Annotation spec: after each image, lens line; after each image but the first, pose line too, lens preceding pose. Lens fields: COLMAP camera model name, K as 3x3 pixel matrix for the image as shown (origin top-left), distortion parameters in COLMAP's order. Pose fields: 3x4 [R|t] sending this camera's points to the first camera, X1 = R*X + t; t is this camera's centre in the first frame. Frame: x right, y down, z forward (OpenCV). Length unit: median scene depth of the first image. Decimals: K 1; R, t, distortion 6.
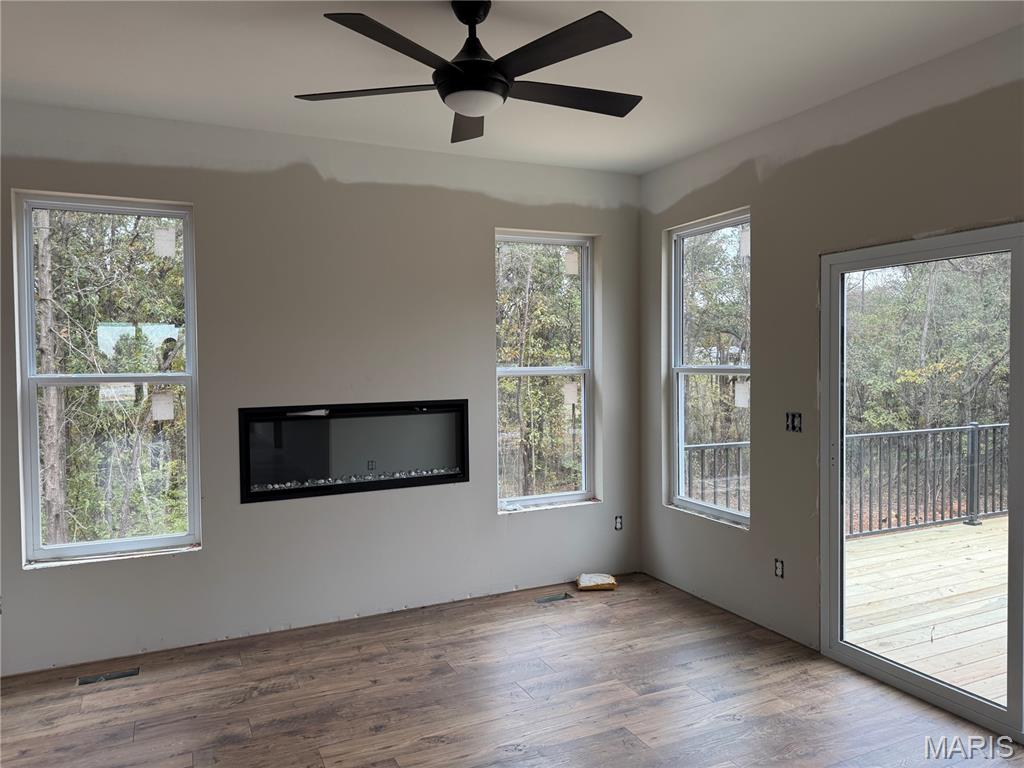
lens RADIAL K [[725.8, 0, 511.6], [0, 725.8, 381.0], [0, 0, 1]] dist [0.015635, -0.010814]
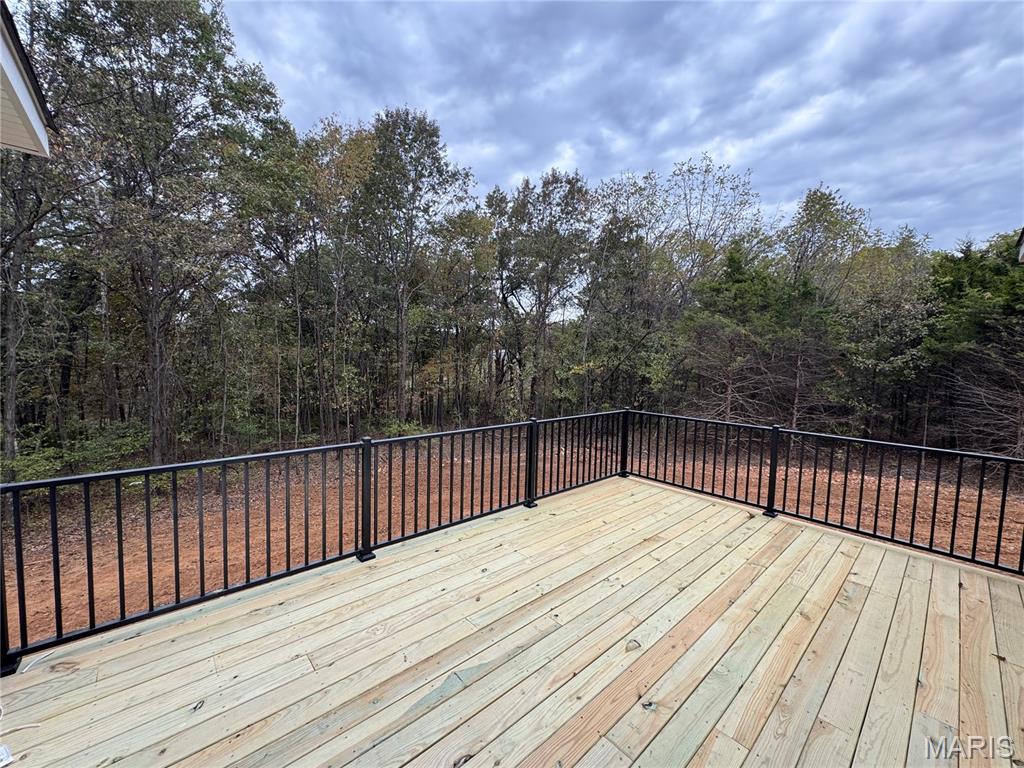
lens RADIAL K [[410.8, 0, 513.1], [0, 410.8, 382.8], [0, 0, 1]] dist [-0.001078, -0.000074]
pose [[0.955838, 0.017504, 0.293372, 0.642986], [-0.029463, 0.998903, 0.036394, -0.036206], [-0.292414, -0.043431, 0.955305, 0.612507]]
